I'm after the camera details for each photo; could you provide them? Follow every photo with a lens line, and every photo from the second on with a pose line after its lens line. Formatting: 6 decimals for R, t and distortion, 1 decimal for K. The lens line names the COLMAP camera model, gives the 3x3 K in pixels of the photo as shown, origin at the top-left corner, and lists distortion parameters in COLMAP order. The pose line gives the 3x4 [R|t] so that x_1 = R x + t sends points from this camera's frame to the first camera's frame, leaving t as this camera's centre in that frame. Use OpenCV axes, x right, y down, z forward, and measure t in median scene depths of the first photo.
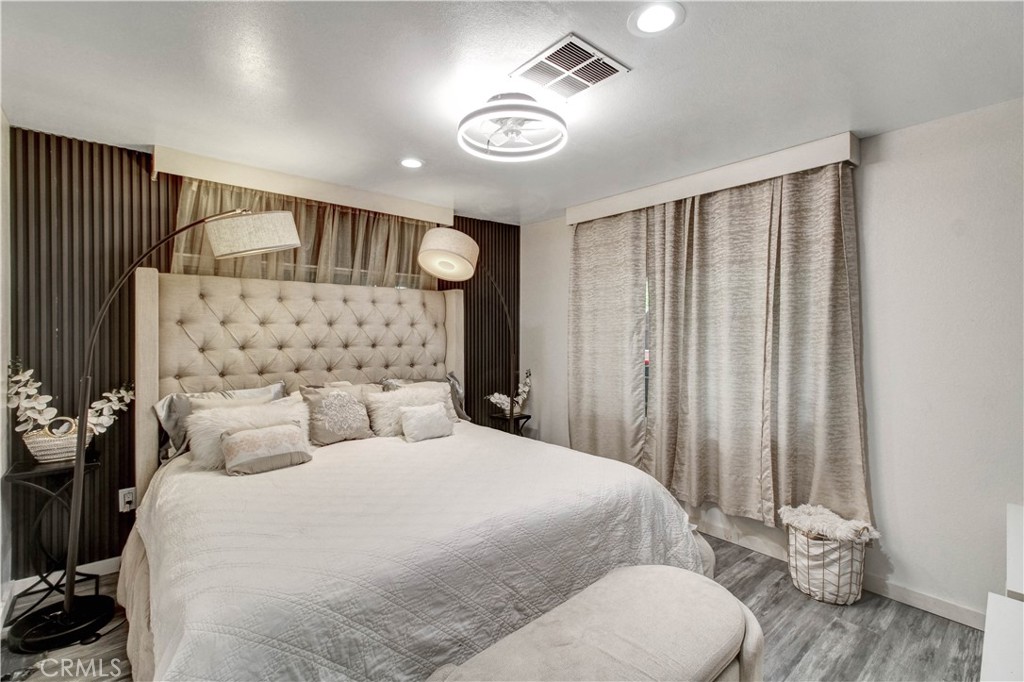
lens RADIAL K [[457.7, 0, 514.6], [0, 457.7, 325.2], [0, 0, 1]] dist [0.000578, 0.000123]
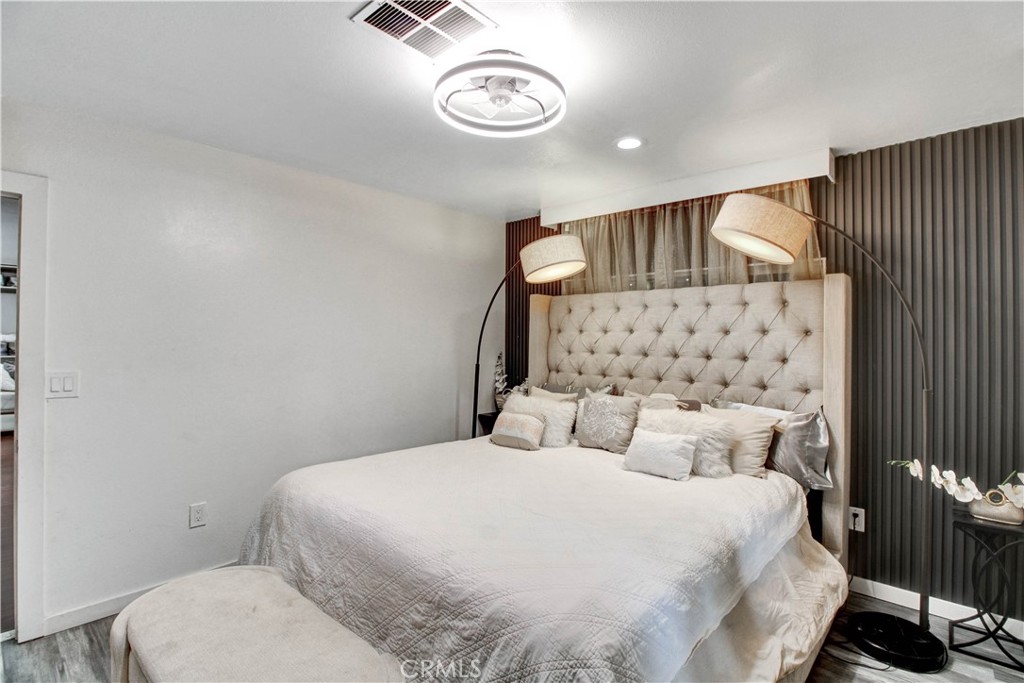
lens RADIAL K [[475.9, 0, 519.7], [0, 475.9, 331.8], [0, 0, 1]] dist [-0.000425, -0.000473]
pose [[0.137644, -0.005374, -0.990467, 0.594052], [0.004337, 0.999979, -0.004823, 0.001399], [0.990472, -0.003631, 0.137664, 0.639185]]
